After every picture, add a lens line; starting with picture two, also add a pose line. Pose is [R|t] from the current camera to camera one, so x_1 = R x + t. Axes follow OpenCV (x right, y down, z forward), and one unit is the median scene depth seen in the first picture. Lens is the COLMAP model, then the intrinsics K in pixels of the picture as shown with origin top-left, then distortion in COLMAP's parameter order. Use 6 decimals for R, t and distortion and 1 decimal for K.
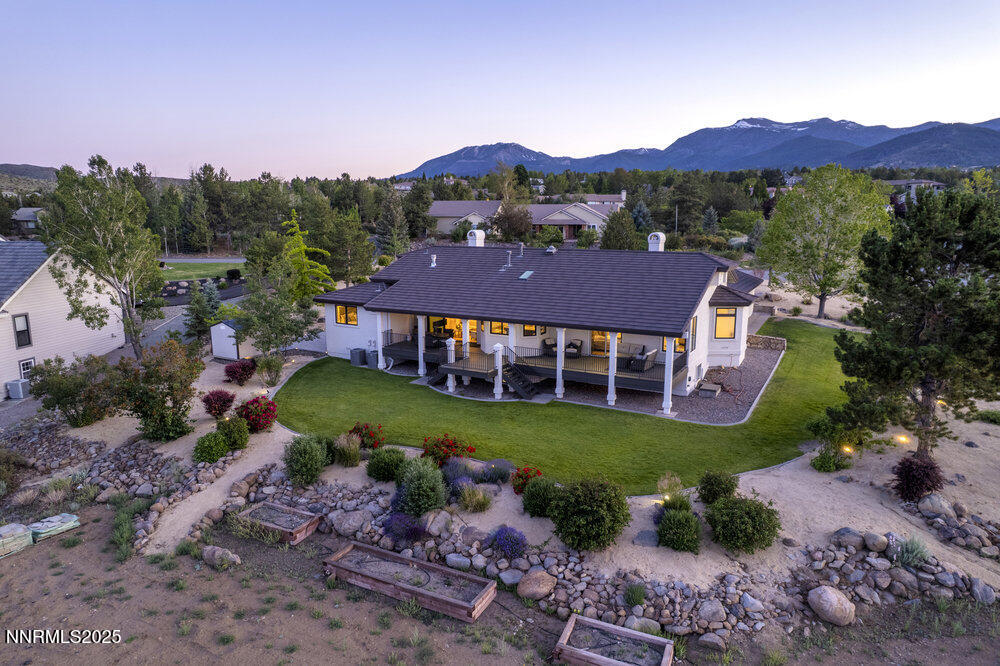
lens RADIAL K [[621.4, 0, 500.0], [0, 621.4, 333.0], [0, 0, 1]] dist [-0.073303, 0.071107]
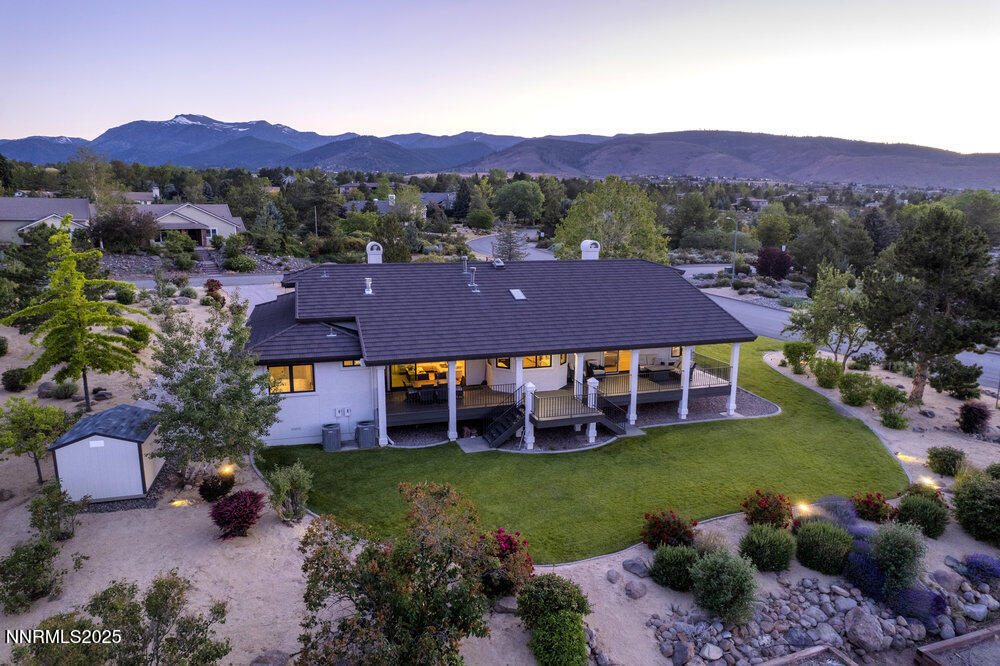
lens RADIAL K [[621.4, 0, 500.0], [0, 621.4, 333.0], [0, 0, 1]] dist [-0.073303, 0.071107]
pose [[0.704057, -0.124650, 0.699118, -0.630129], [0.123765, 0.990946, 0.052043, -0.097023], [-0.699275, 0.049885, 0.713110, 0.447118]]
